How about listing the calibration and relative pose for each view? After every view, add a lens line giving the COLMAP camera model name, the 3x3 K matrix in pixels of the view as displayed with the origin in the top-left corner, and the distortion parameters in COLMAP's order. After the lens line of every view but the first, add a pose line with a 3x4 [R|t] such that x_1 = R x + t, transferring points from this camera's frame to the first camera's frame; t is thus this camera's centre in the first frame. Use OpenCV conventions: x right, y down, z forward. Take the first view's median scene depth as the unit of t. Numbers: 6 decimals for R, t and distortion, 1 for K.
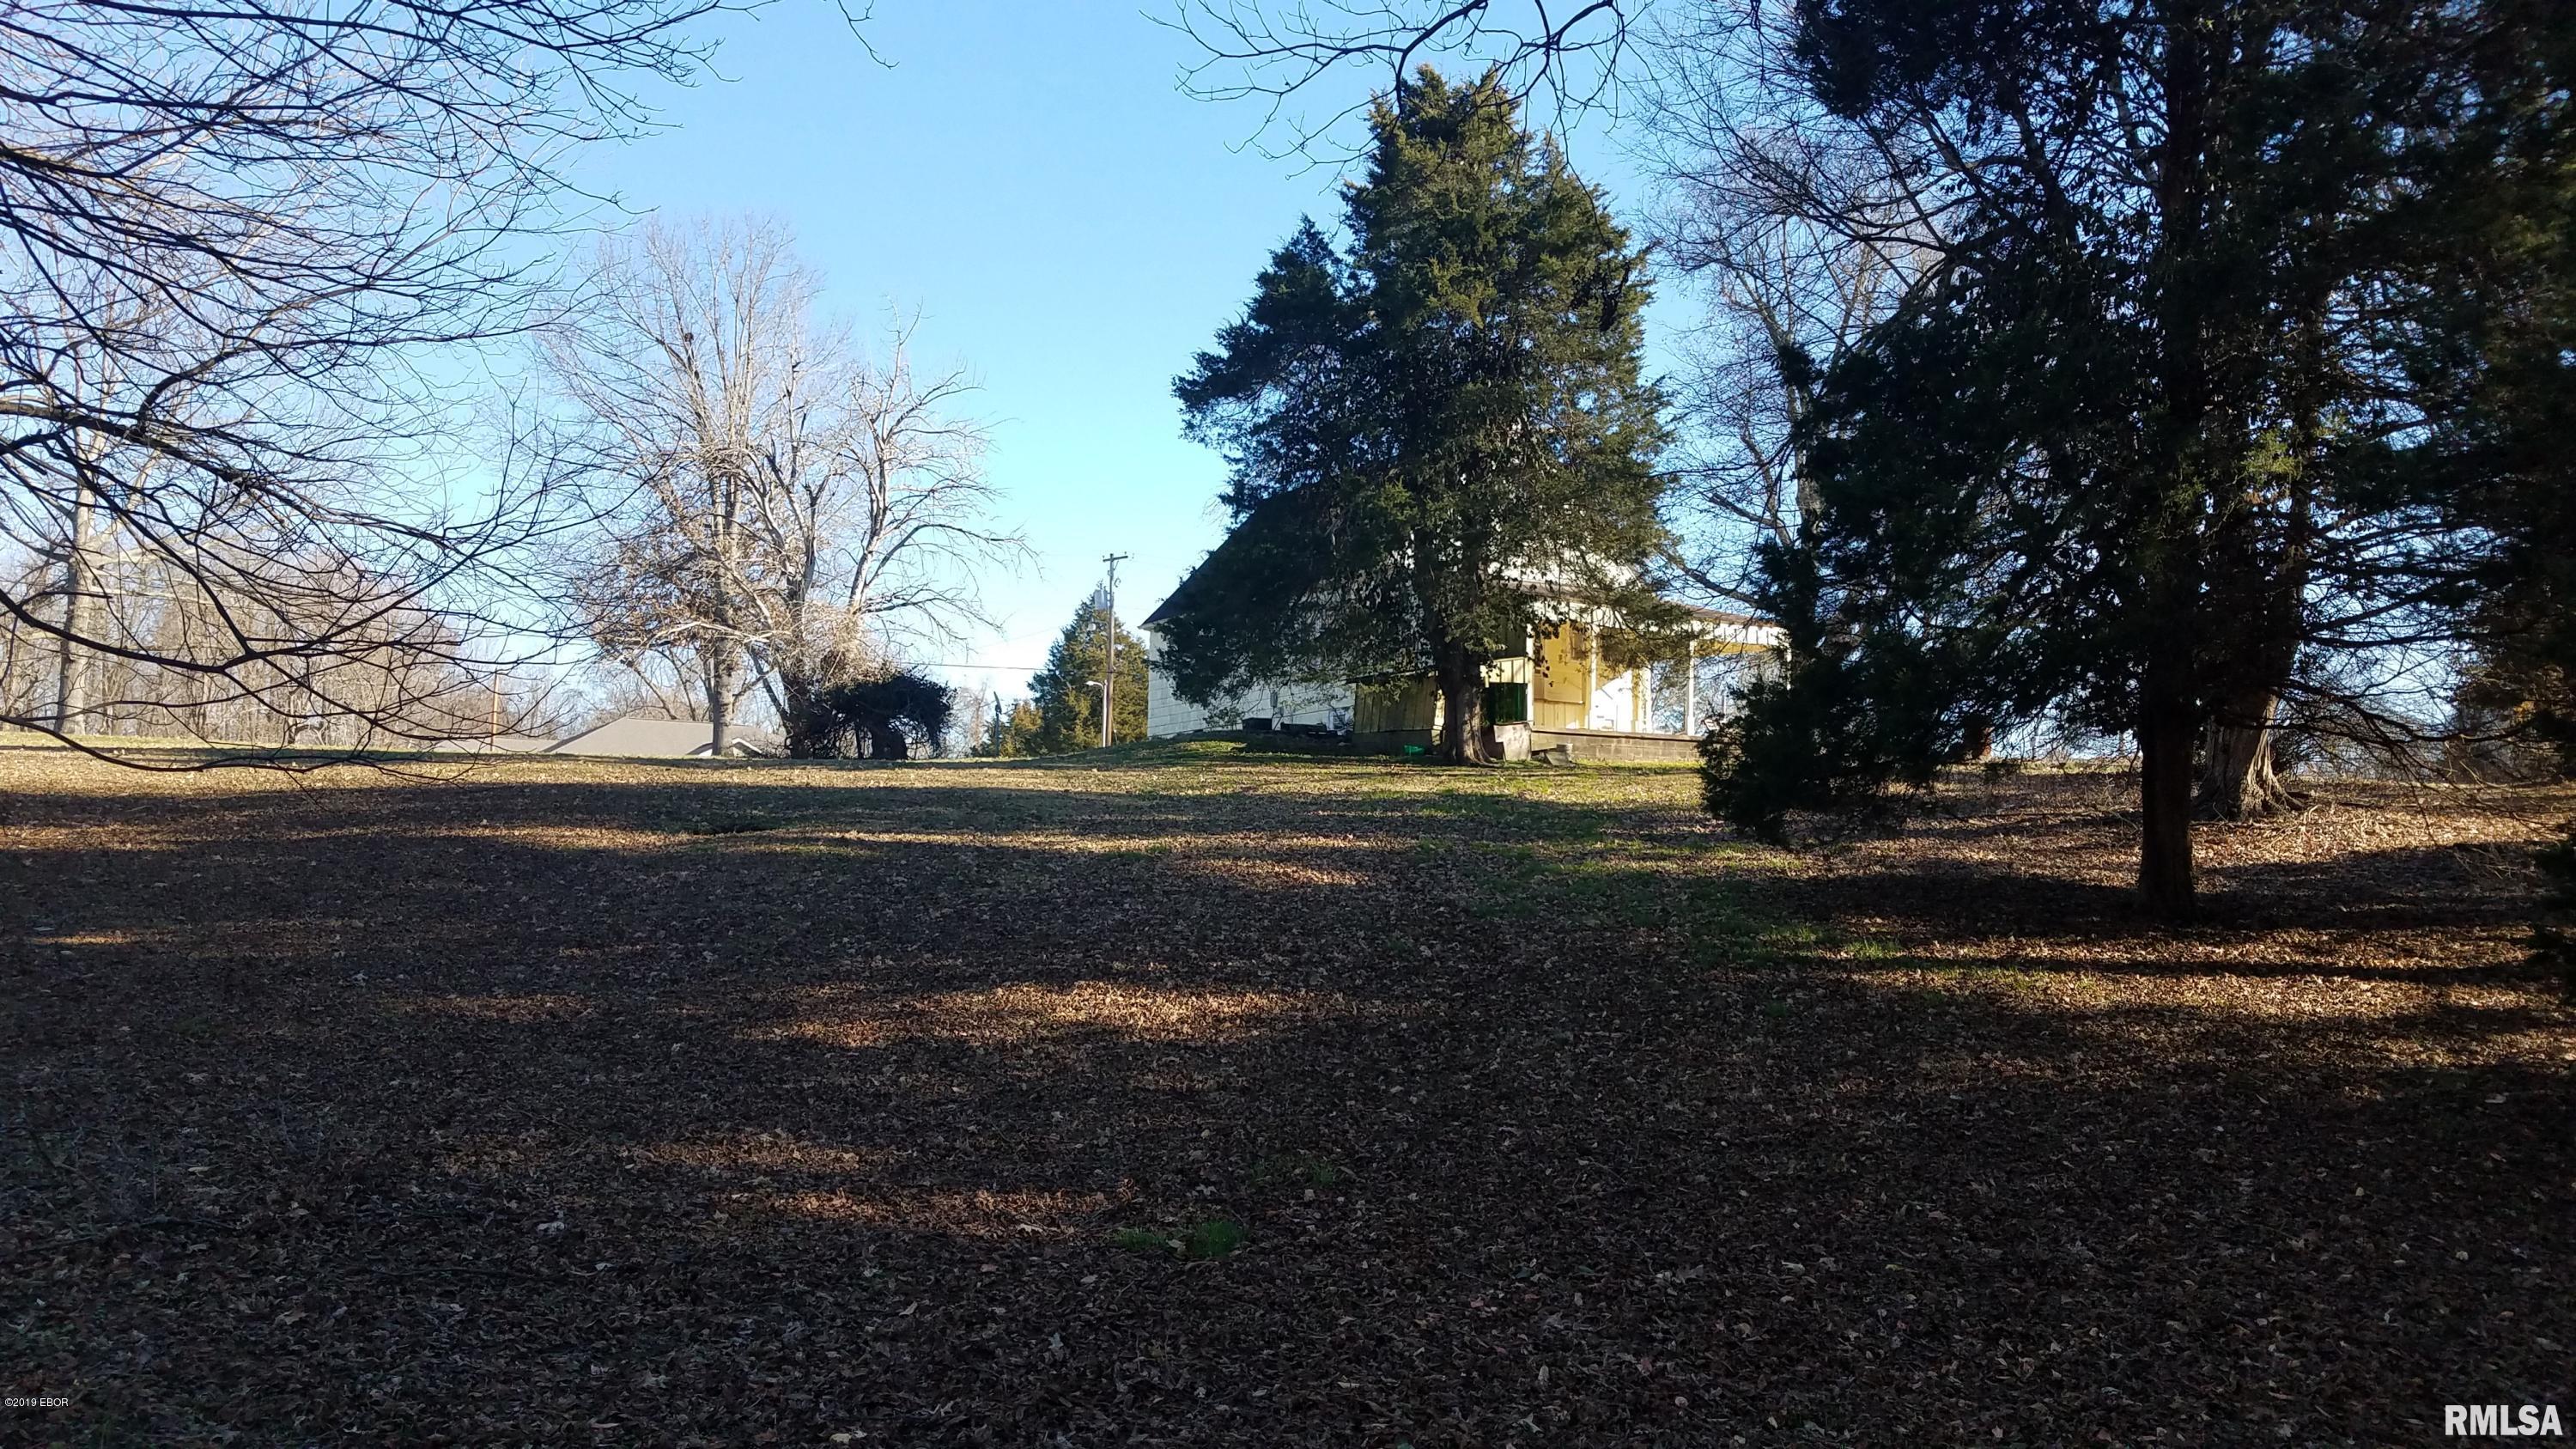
lens RADIAL K [[2017.1, 0, 1282.7], [0, 2017.1, 729.4], [0, 0, 1]] dist [0.039794, -0.030220]
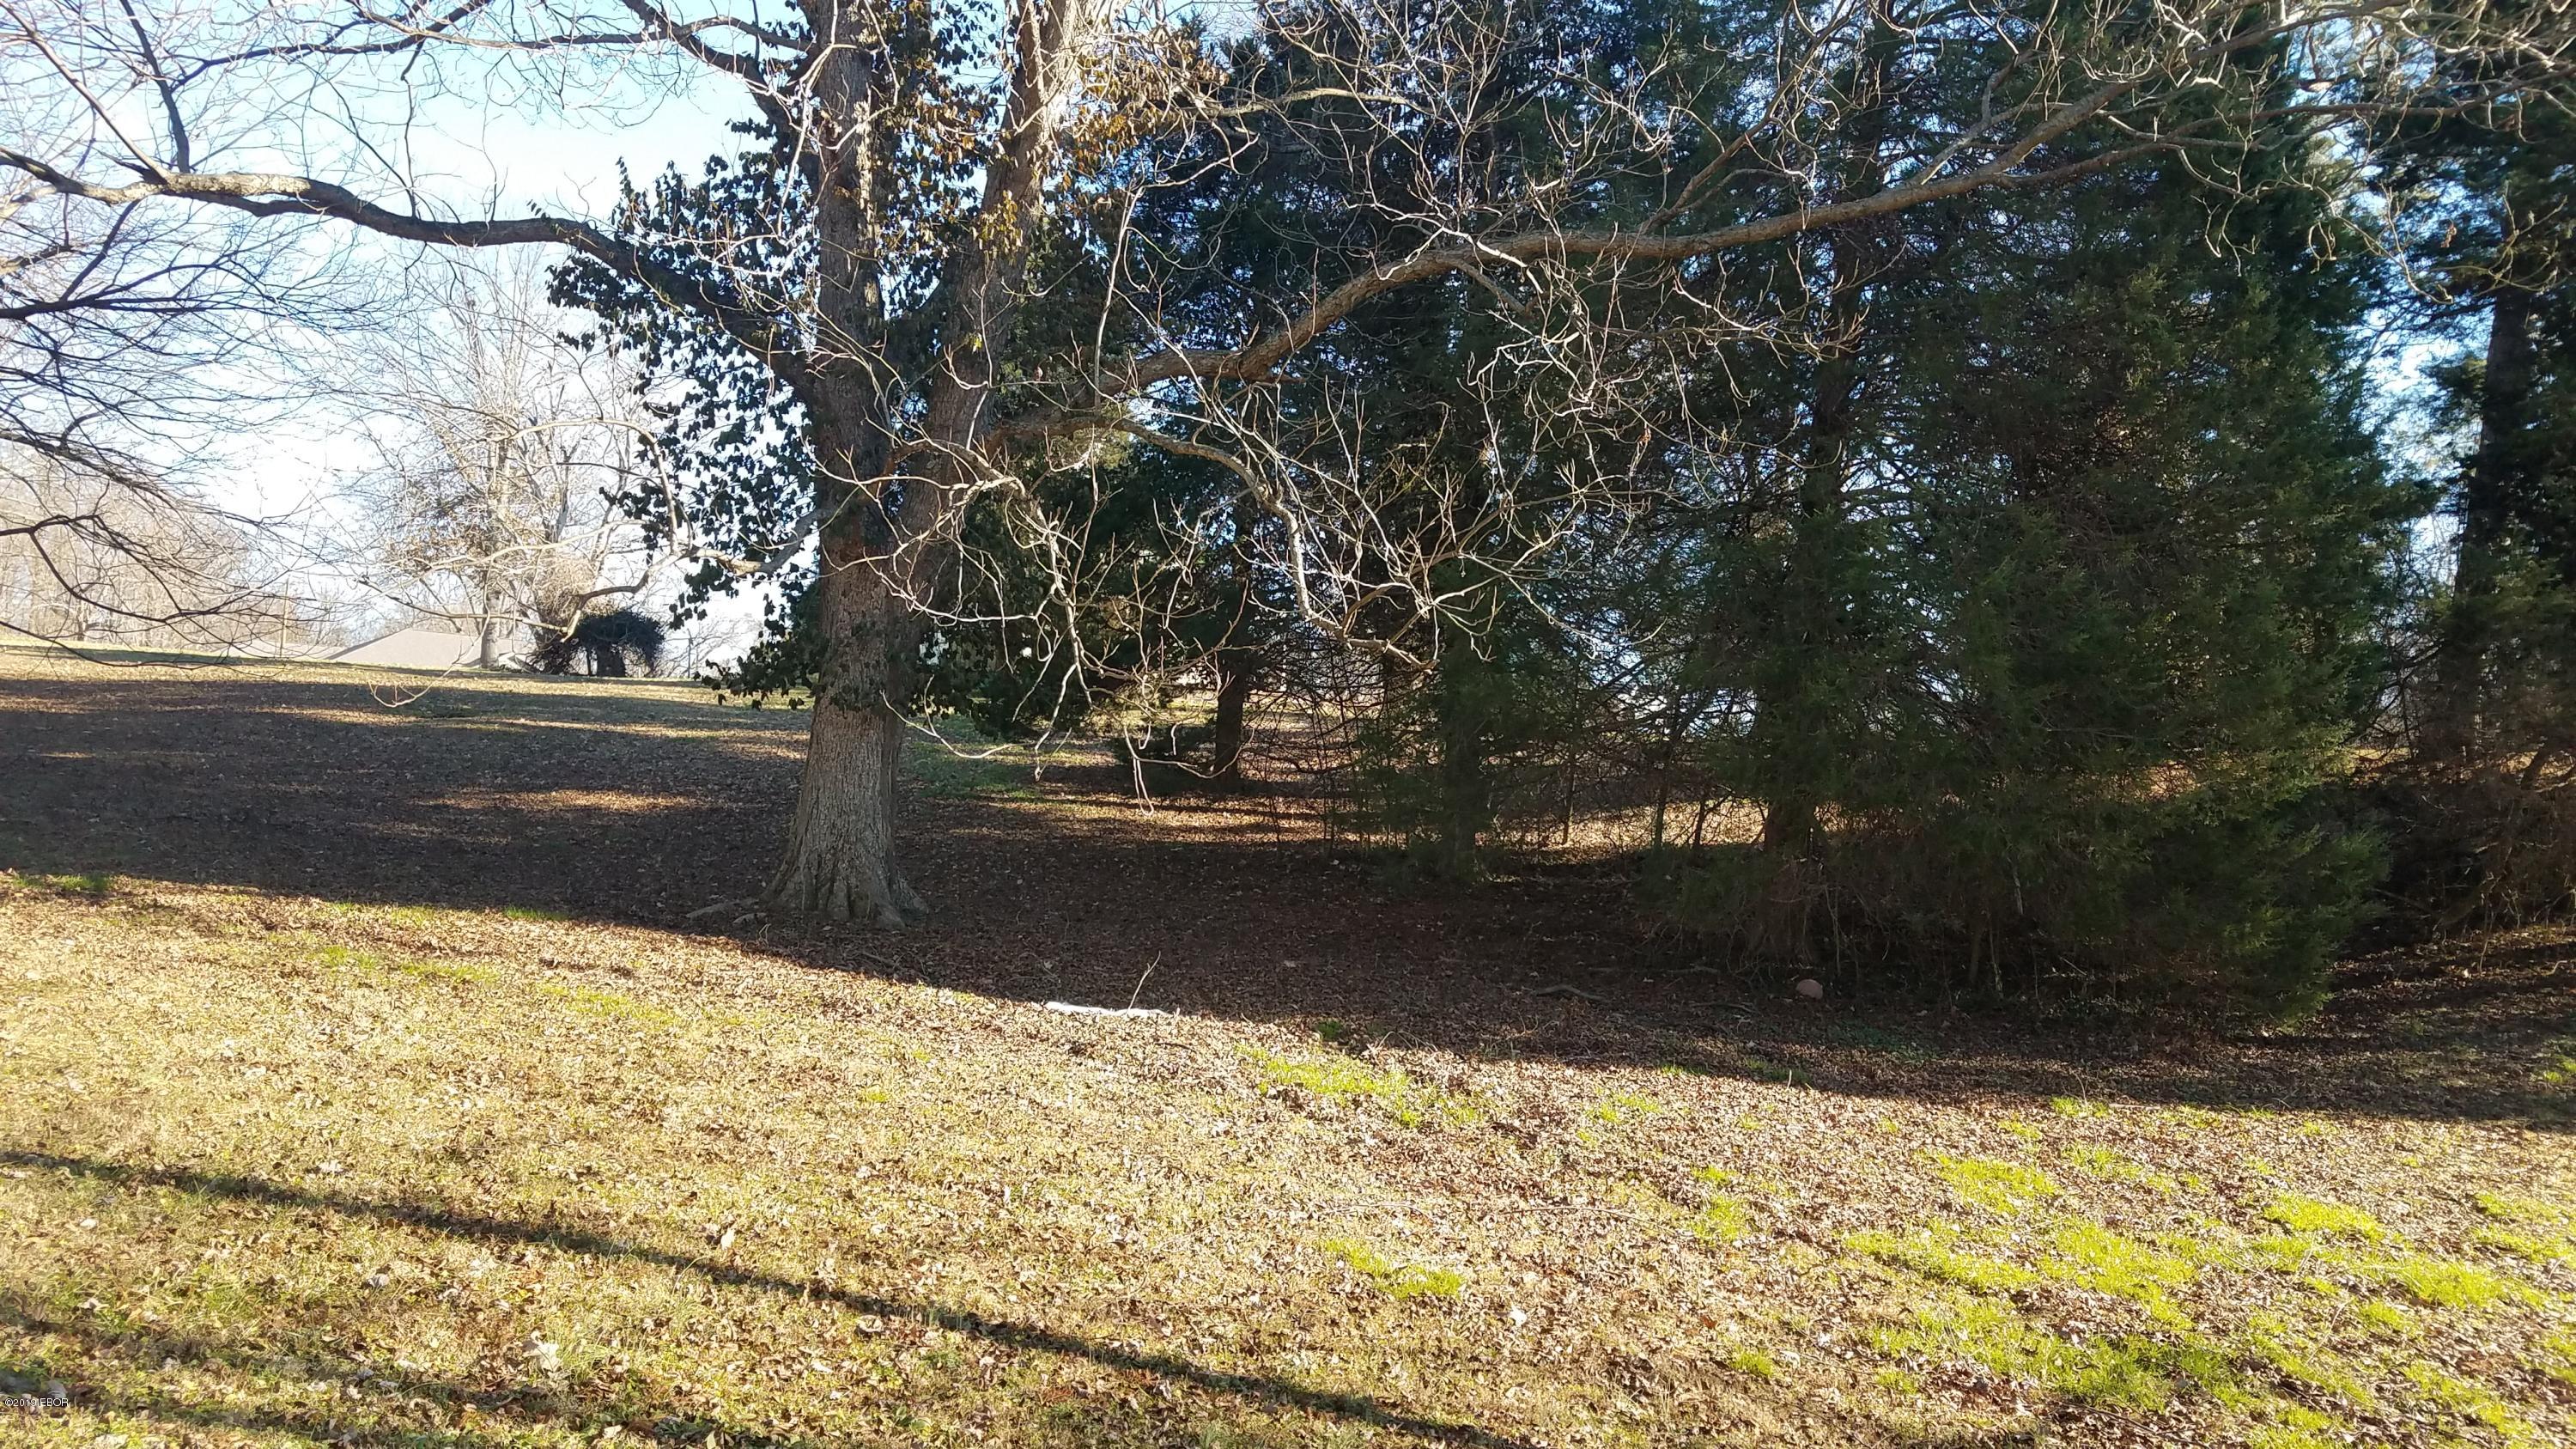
lens RADIAL K [[2017.1, 0, 1294.0], [0, 2017.1, 721.1], [0, 0, 1]] dist [0.039794, -0.030220]
pose [[0.995049, 0.036687, 0.092365, 0.115619], [-0.039227, 0.998896, 0.025836, -0.006564], [-0.091316, -0.029331, 0.995390, -0.307585]]
